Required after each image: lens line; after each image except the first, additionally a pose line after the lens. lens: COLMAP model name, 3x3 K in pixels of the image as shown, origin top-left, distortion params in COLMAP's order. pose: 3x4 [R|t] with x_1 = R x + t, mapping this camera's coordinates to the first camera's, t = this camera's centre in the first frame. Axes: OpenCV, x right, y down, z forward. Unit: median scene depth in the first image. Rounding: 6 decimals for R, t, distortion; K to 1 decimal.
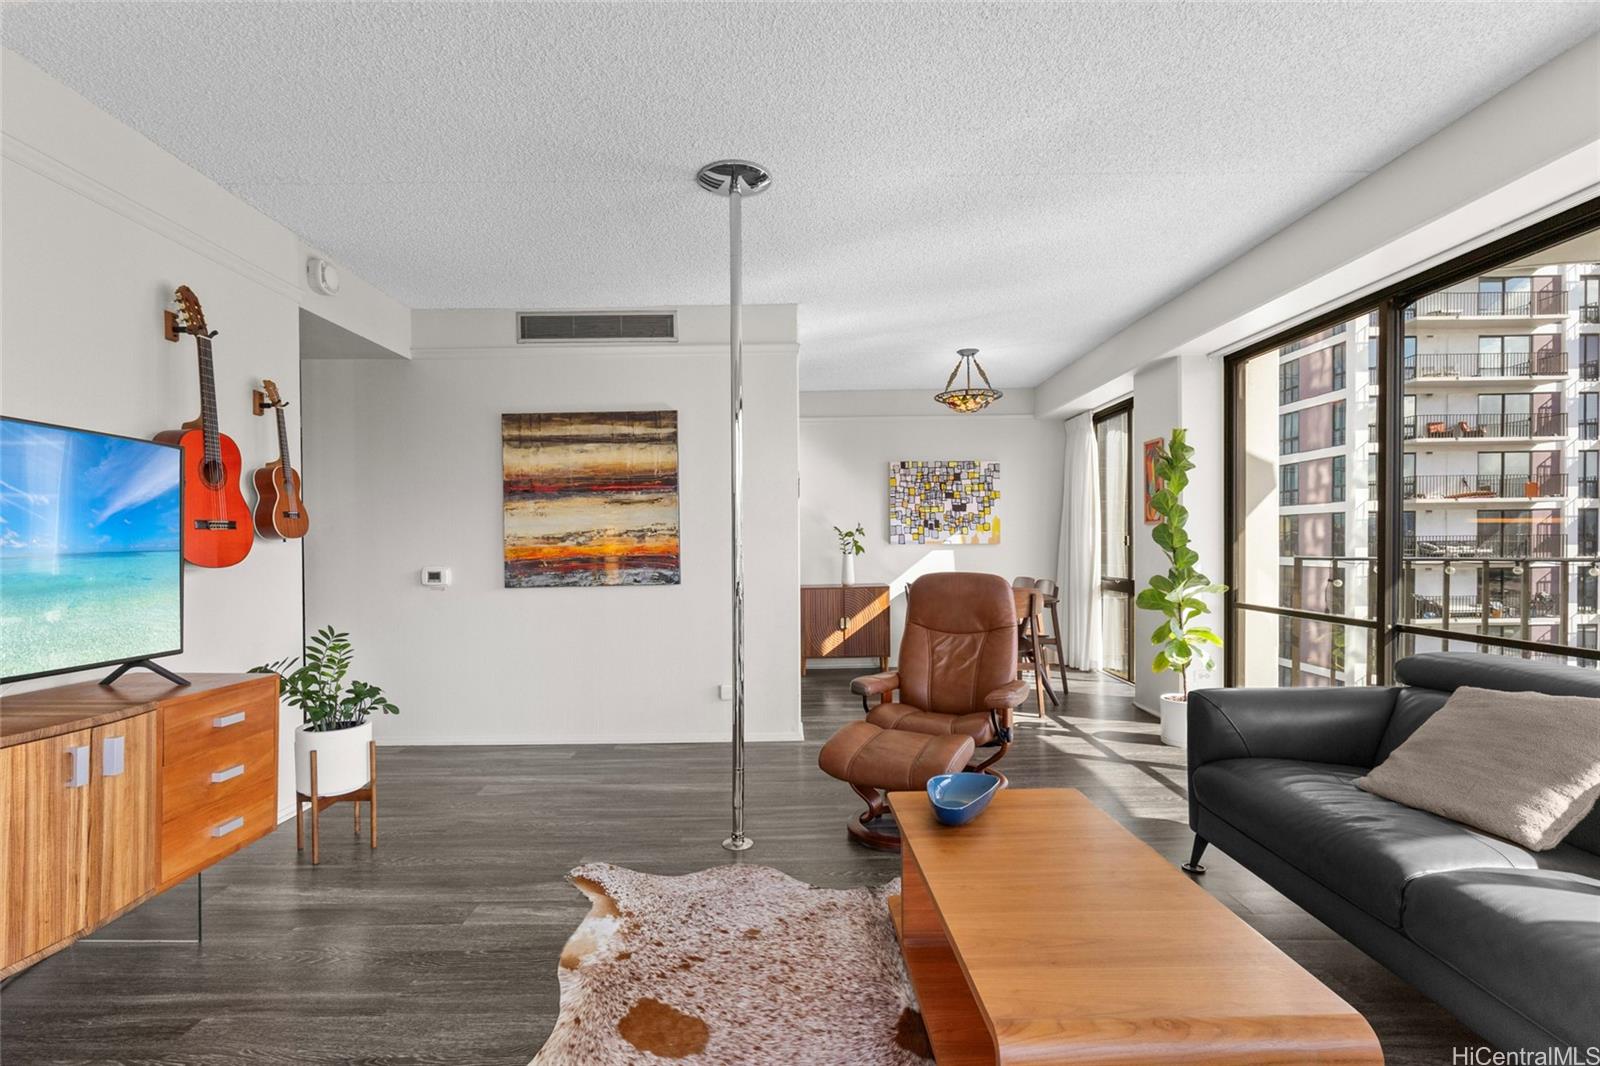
lens RADIAL K [[744.1, 0, 790.7], [0, 744.1, 555.8], [0, 0, 1]] dist [0.002561, 0.000604]
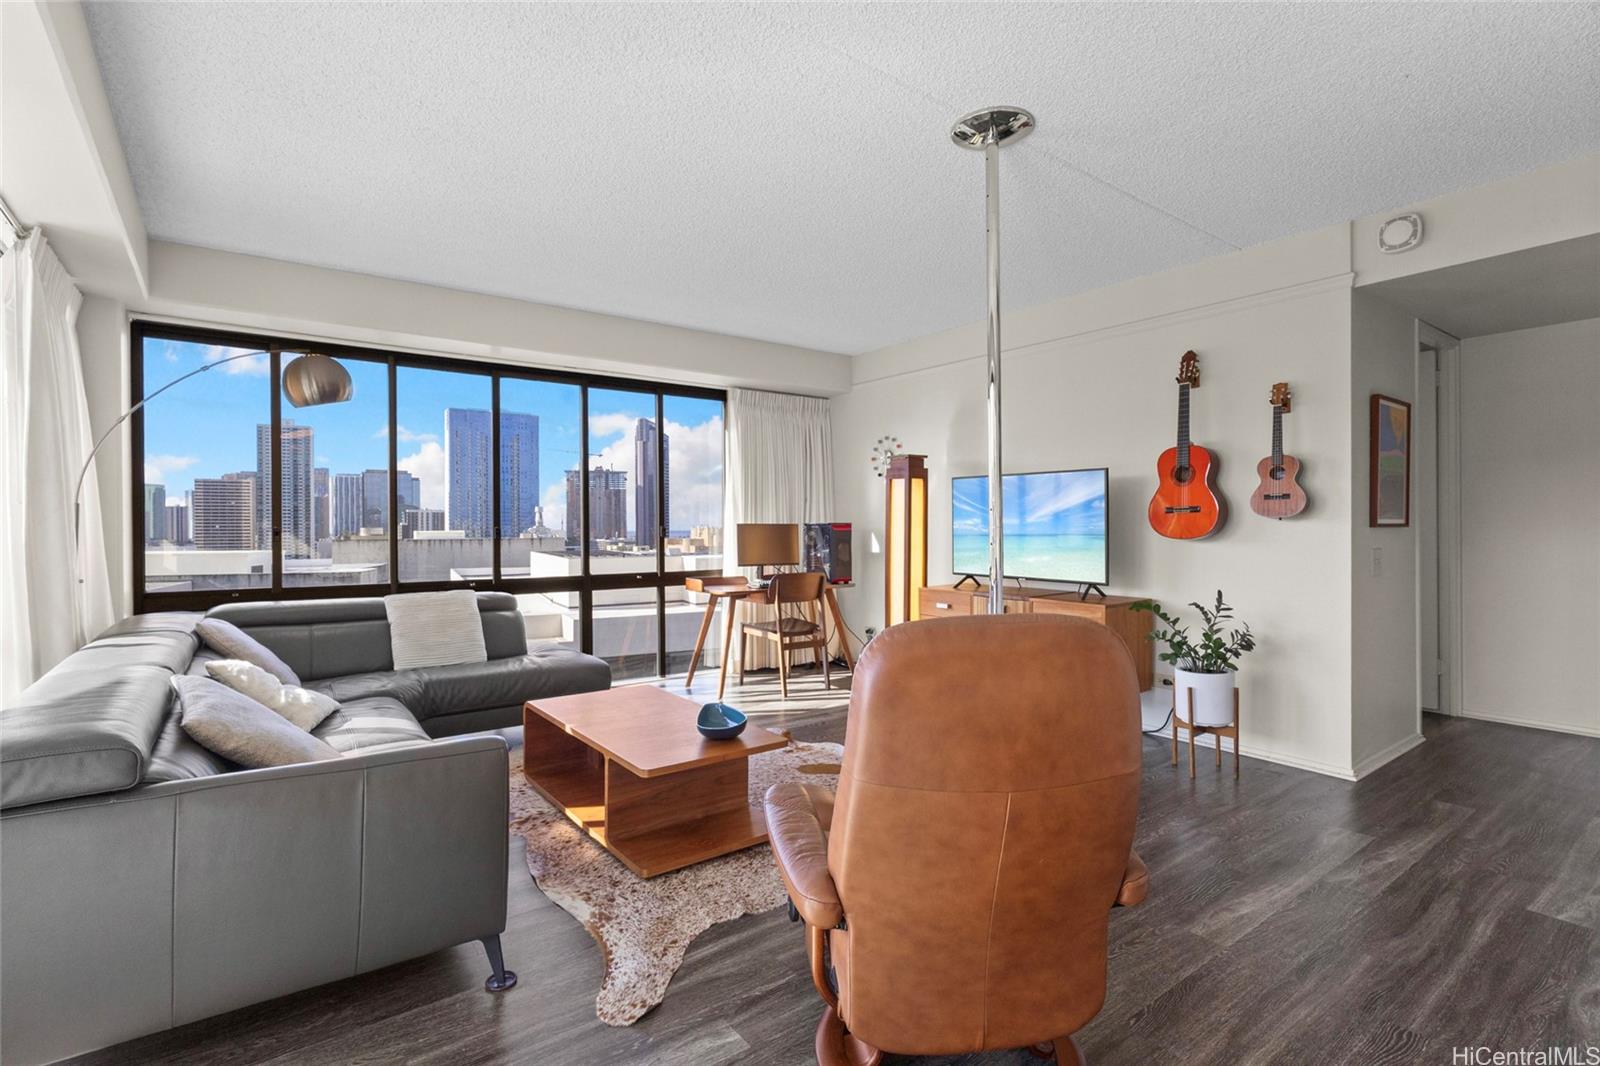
lens RADIAL K [[747.9, 0, 796.2], [0, 747.9, 528.1], [0, 0, 1]] dist [0.003162, 0.001140]
pose [[-0.802402, 0.013640, -0.596629, 0.300461], [0.002469, 0.999806, 0.019537, -0.015745], [0.596779, 0.014203, -0.802280, 0.712203]]
